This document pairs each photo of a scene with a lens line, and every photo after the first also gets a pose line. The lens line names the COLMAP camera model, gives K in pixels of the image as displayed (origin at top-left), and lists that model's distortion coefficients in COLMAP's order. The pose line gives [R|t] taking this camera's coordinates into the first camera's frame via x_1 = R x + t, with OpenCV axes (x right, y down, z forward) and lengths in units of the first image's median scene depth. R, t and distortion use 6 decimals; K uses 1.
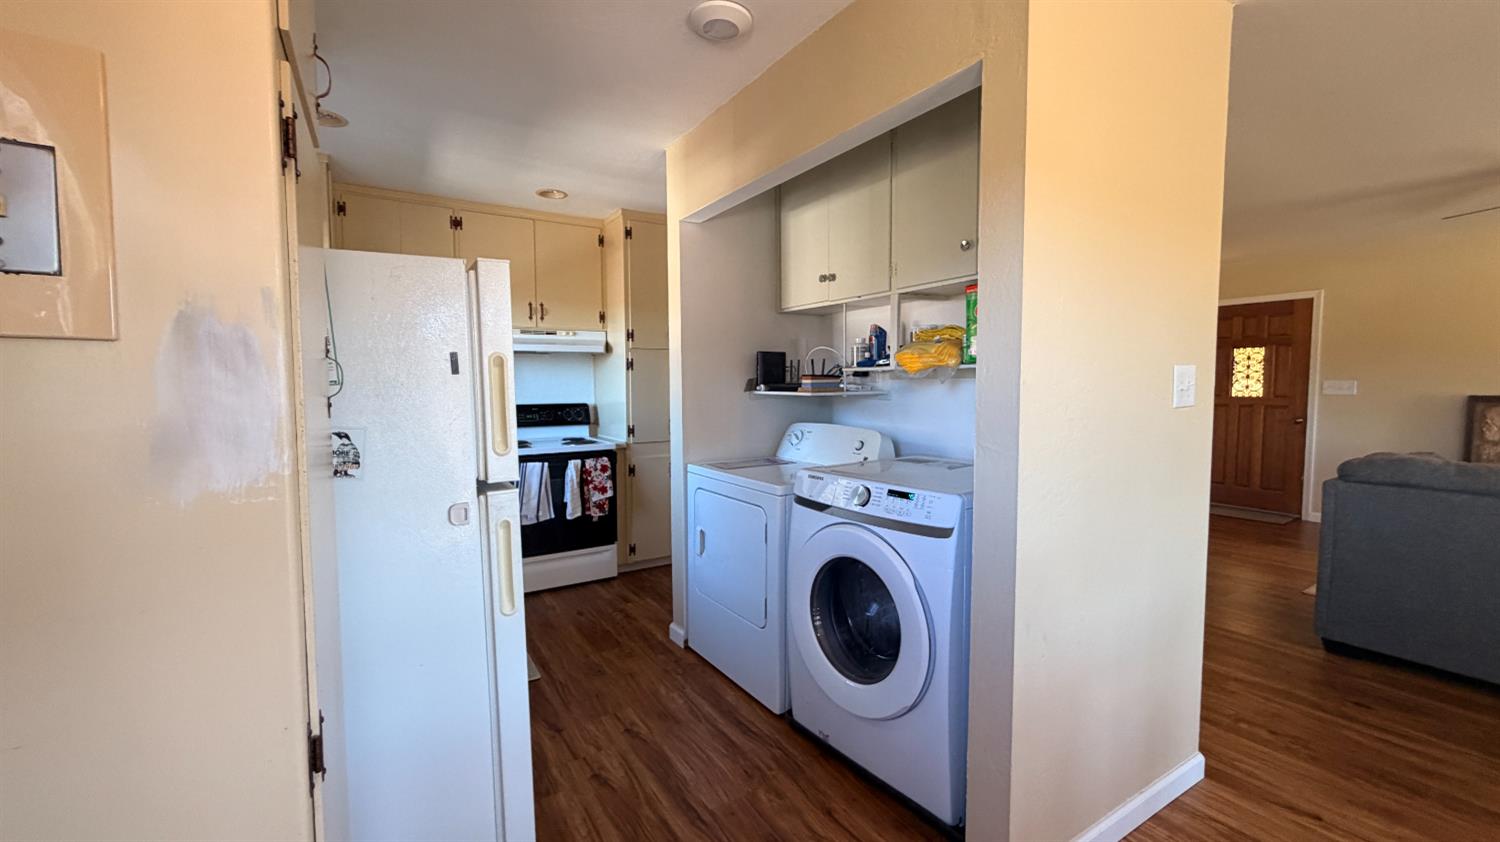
lens RADIAL K [[596.4, 0, 741.3], [0, 596.4, 420.6], [0, 0, 1]] dist [-0.001923, 0.000384]
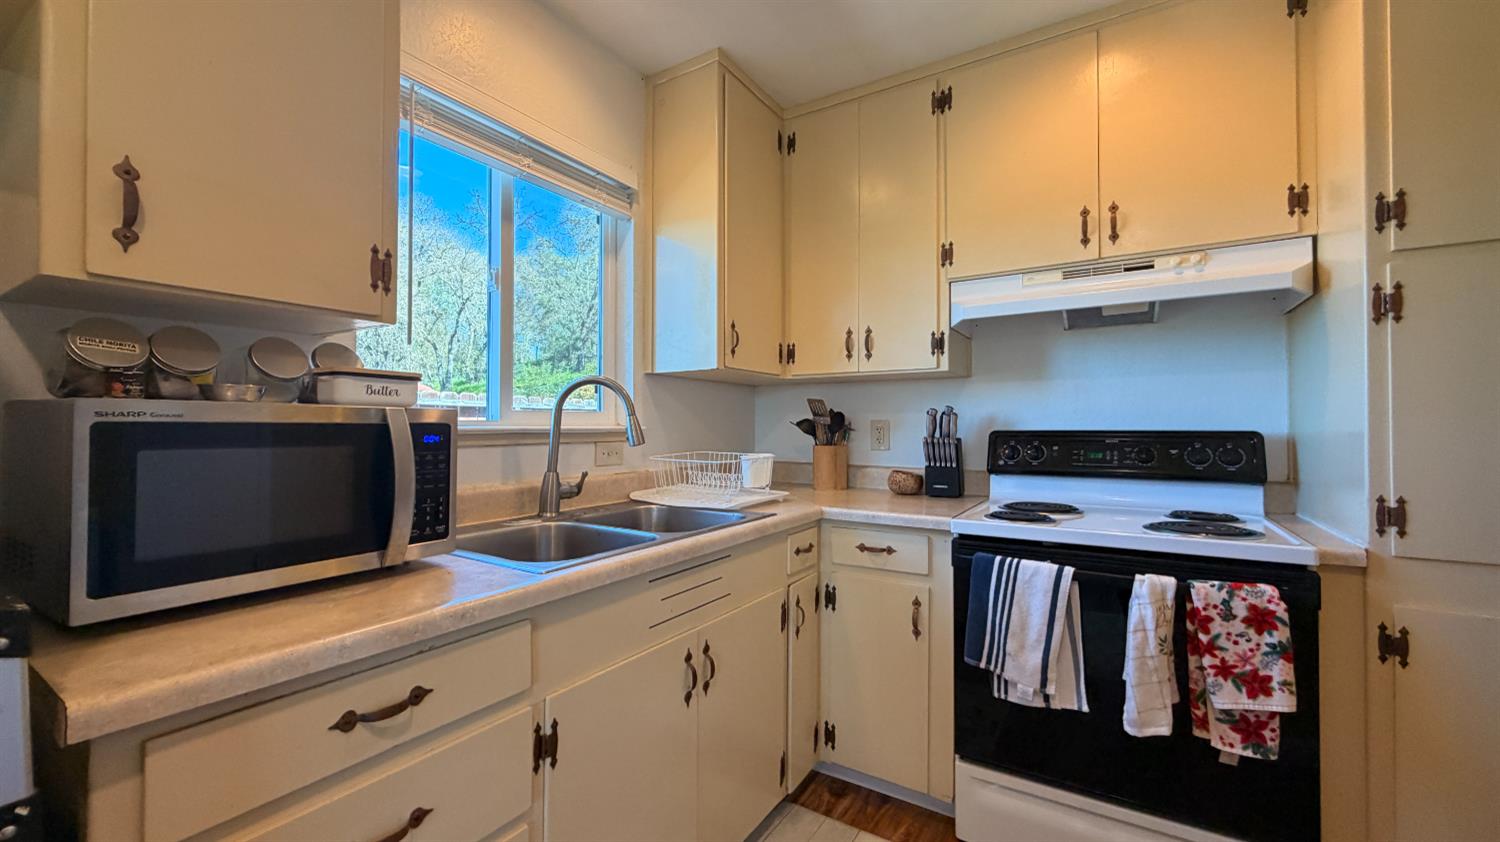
lens RADIAL K [[596.4, 0, 747.1], [0, 596.4, 418.4], [0, 0, 1]] dist [-0.001923, 0.000384]
pose [[0.441447, -0.009012, -0.897242, -0.058943], [-0.061348, 0.997307, -0.040201, -0.000566], [0.895188, 0.072791, 0.439705, 0.604155]]
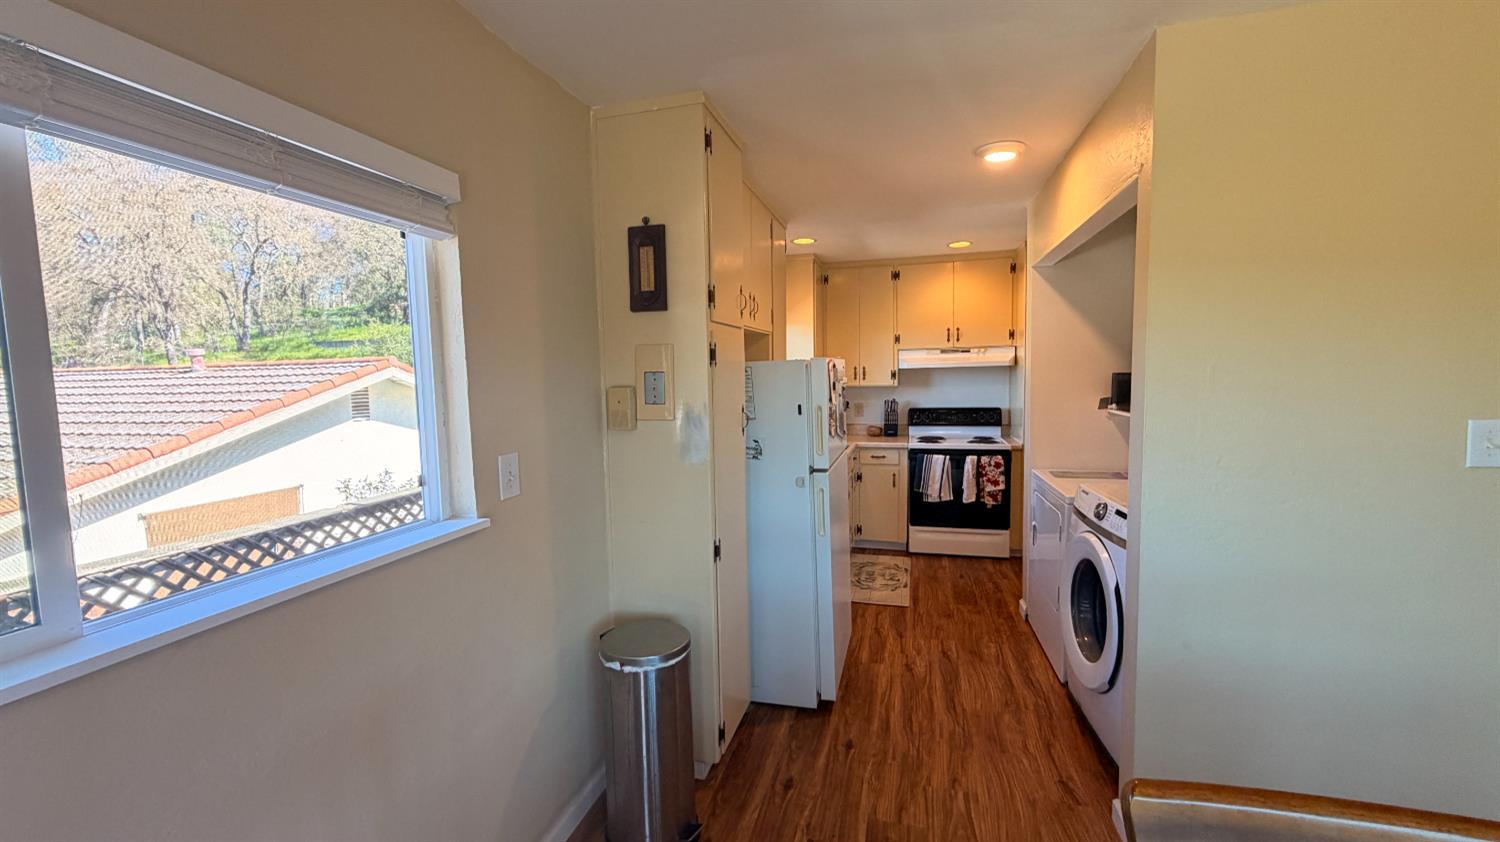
lens RADIAL K [[596.4, 0, 745.1], [0, 596.4, 420.8], [0, 0, 1]] dist [-0.001923, 0.000384]
pose [[0.679069, 0.050500, -0.732335, 0.303512], [-0.027937, 0.998686, 0.042962, -0.046712], [0.733543, -0.008715, 0.679588, -0.185289]]
